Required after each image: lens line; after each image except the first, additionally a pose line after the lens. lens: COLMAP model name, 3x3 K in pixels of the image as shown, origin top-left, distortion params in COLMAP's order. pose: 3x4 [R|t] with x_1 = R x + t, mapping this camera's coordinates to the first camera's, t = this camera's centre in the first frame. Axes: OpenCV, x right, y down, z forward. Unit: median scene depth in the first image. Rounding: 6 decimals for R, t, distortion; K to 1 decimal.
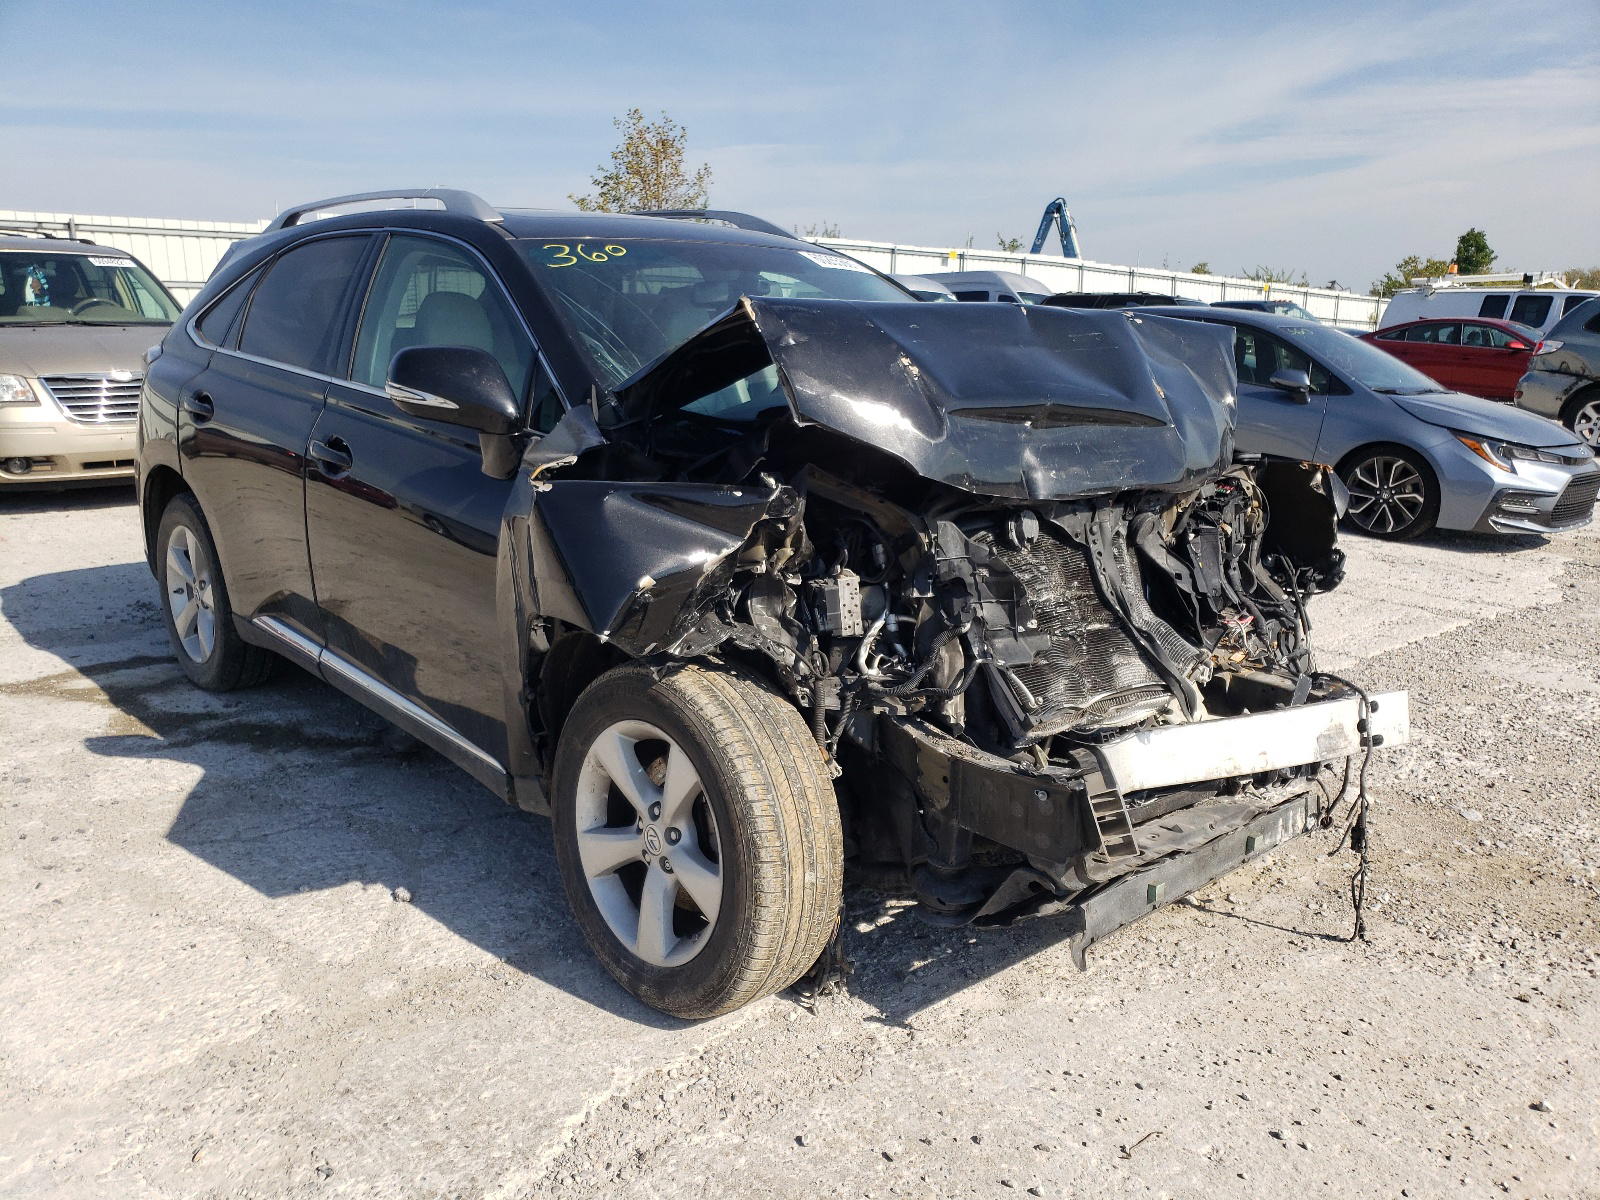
lens RADIAL K [[1205.2, 0, 800.0], [0, 1205.2, 600.0], [0, 0, 1]] dist [0.075021, -0.163596]
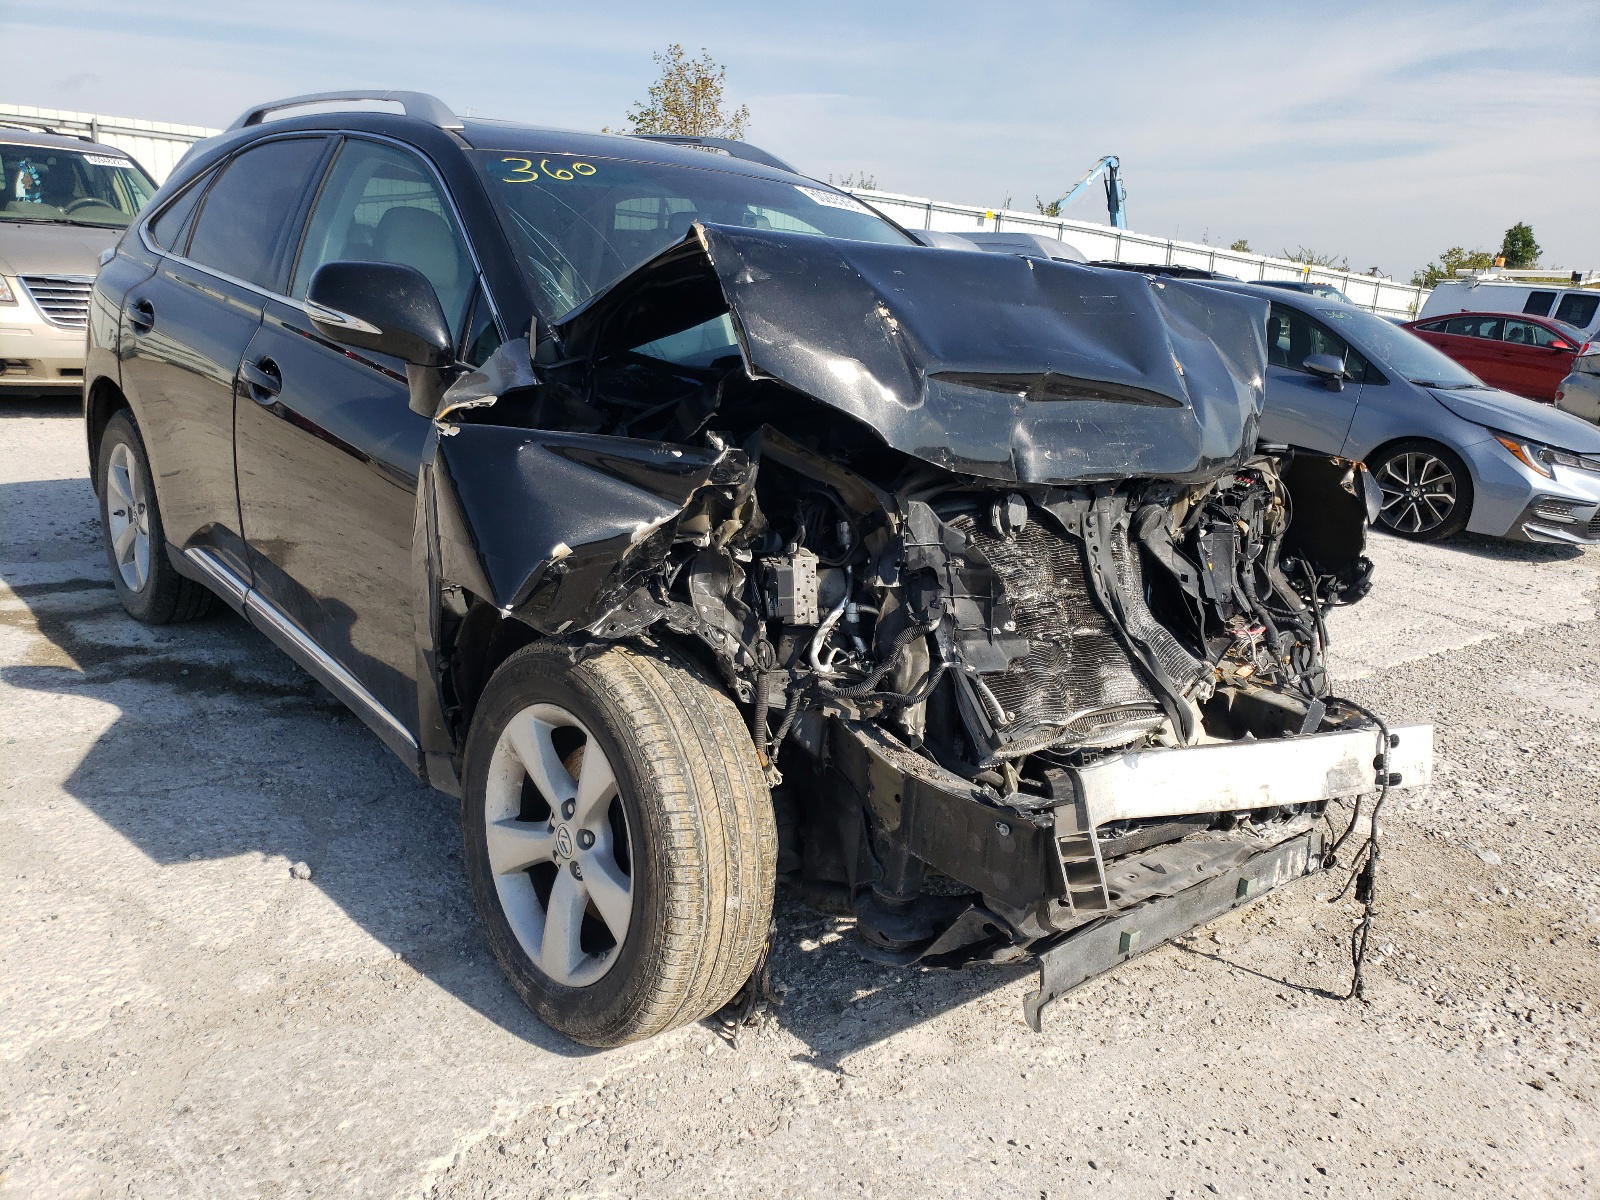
lens RADIAL K [[1217.2, 0, 808.2], [0, 1217.2, 591.6], [0, 0, 1]] dist [0.079778, -0.155393]
pose [[0.997811, 0.066133, 0.000027, 0.040560], [-0.066106, 0.997391, 0.028997, -0.018458], [0.001890, -0.028936, 0.999579, 0.110168]]
